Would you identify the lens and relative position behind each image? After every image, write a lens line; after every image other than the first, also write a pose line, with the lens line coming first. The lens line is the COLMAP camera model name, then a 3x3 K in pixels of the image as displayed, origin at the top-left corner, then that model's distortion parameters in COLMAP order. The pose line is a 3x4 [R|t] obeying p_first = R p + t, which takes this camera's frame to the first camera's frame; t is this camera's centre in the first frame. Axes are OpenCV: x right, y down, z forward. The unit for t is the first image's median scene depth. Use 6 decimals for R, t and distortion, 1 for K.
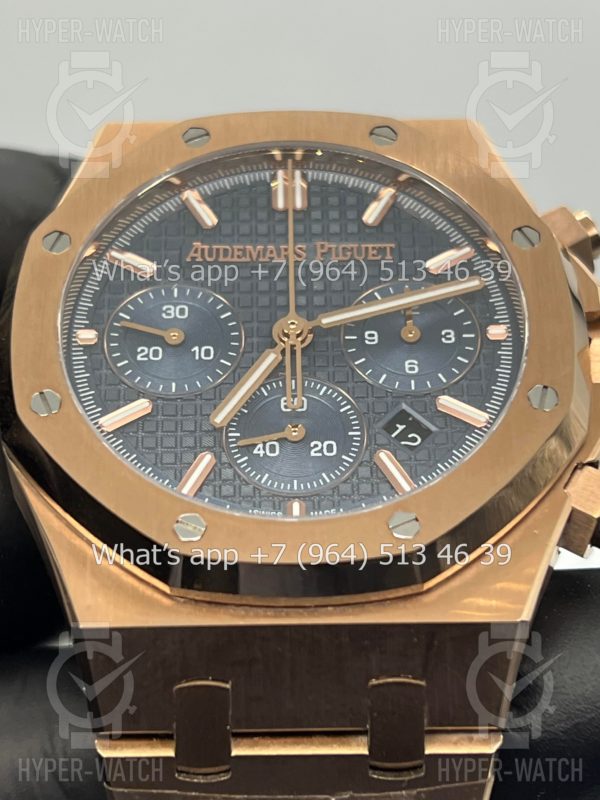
lens RADIAL K [[1907.1, 0, 297.5], [0, 1907.1, 400.6], [0, 0, 1]] dist [0.275472, 0.000000]
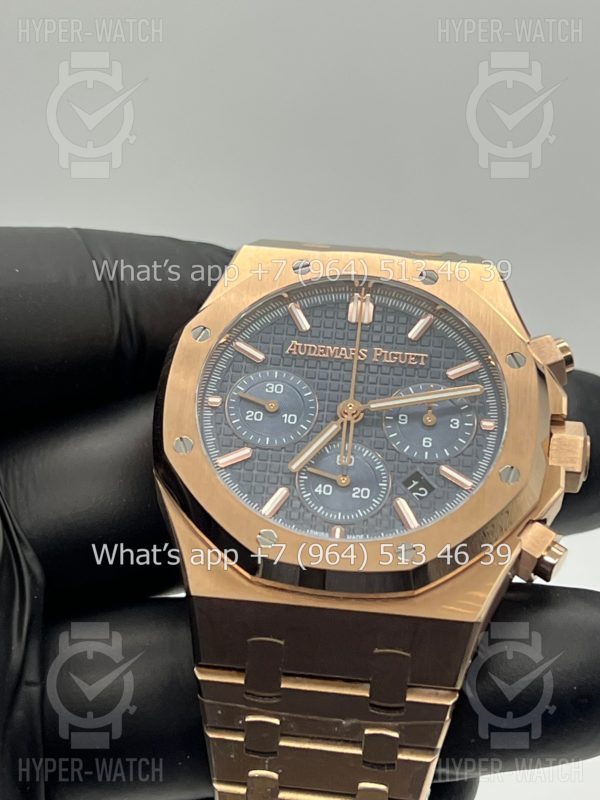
lens RADIAL K [[1907.1, 0, 296.4], [0, 1907.1, 374.5], [0, 0, 1]] dist [0.275472, 0.000000]
pose [[0.992516, 0.097144, -0.074000, 0.064072], [-0.094915, 0.994936, 0.033083, -0.110982], [0.076839, -0.025812, 0.996709, -0.498569]]
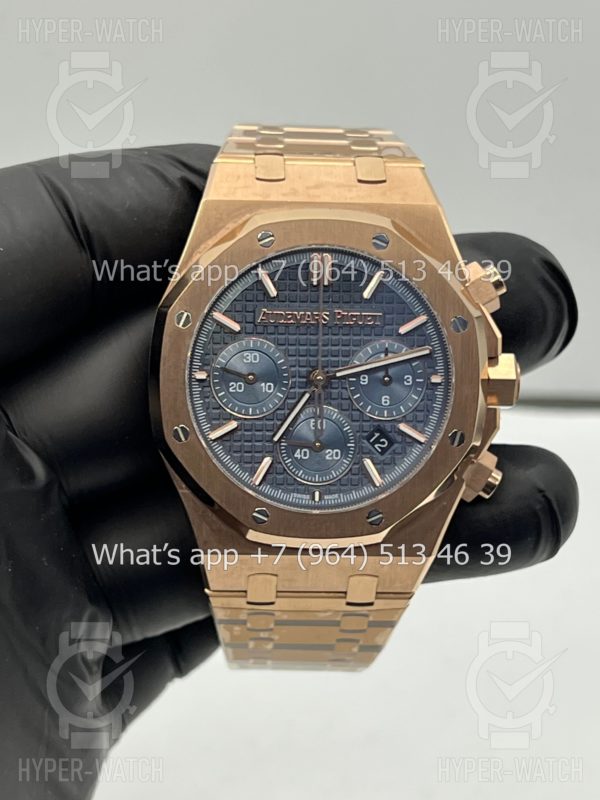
lens RADIAL K [[1907.1, 0, 299.2], [0, 1907.1, 395.3], [0, 0, 1]] dist [0.275472, 0.000000]
pose [[0.997627, 0.034458, 0.059612, -0.125262], [-0.062228, 0.821786, 0.566388, -1.018056], [-0.029472, -0.568753, 0.821980, -0.441163]]
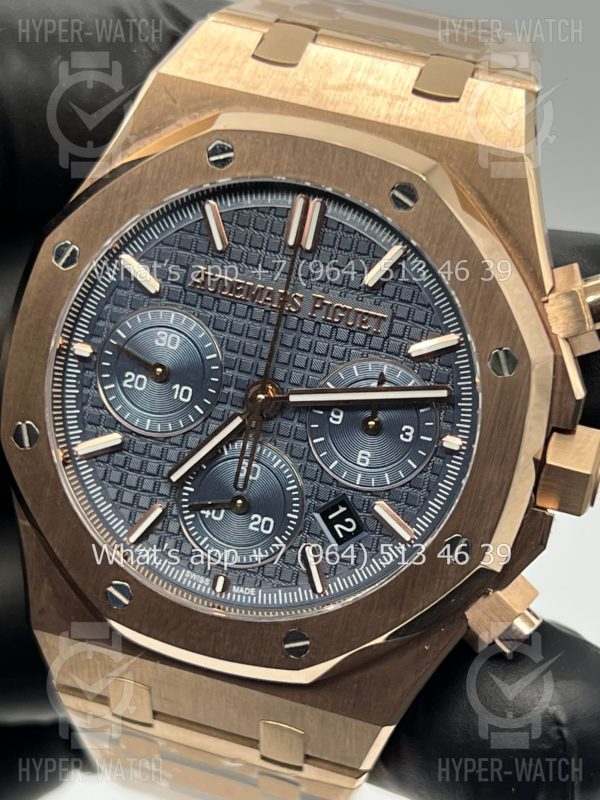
lens RADIAL K [[1907.1, 0, 293.6], [0, 1907.1, 404.4], [0, 0, 1]] dist [0.275472, 0.000000]
pose [[0.947872, 0.258643, -0.186125, 0.213555], [-0.091541, 0.780502, 0.618414, -0.696489], [0.305220, -0.569139, 0.763493, 0.198385]]
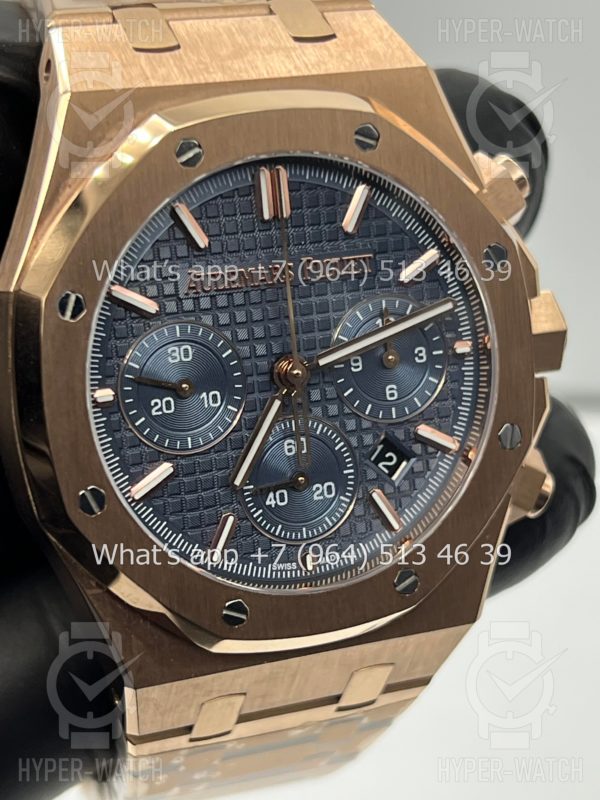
lens RADIAL K [[1907.1, 0, 298.5], [0, 1907.1, 397.6], [0, 0, 1]] dist [0.275472, 0.000000]
pose [[0.926202, -0.110558, 0.360453, -0.386835], [-0.139114, 0.788370, 0.599266, -0.667961], [-0.350424, -0.605186, 0.714810, 0.236368]]
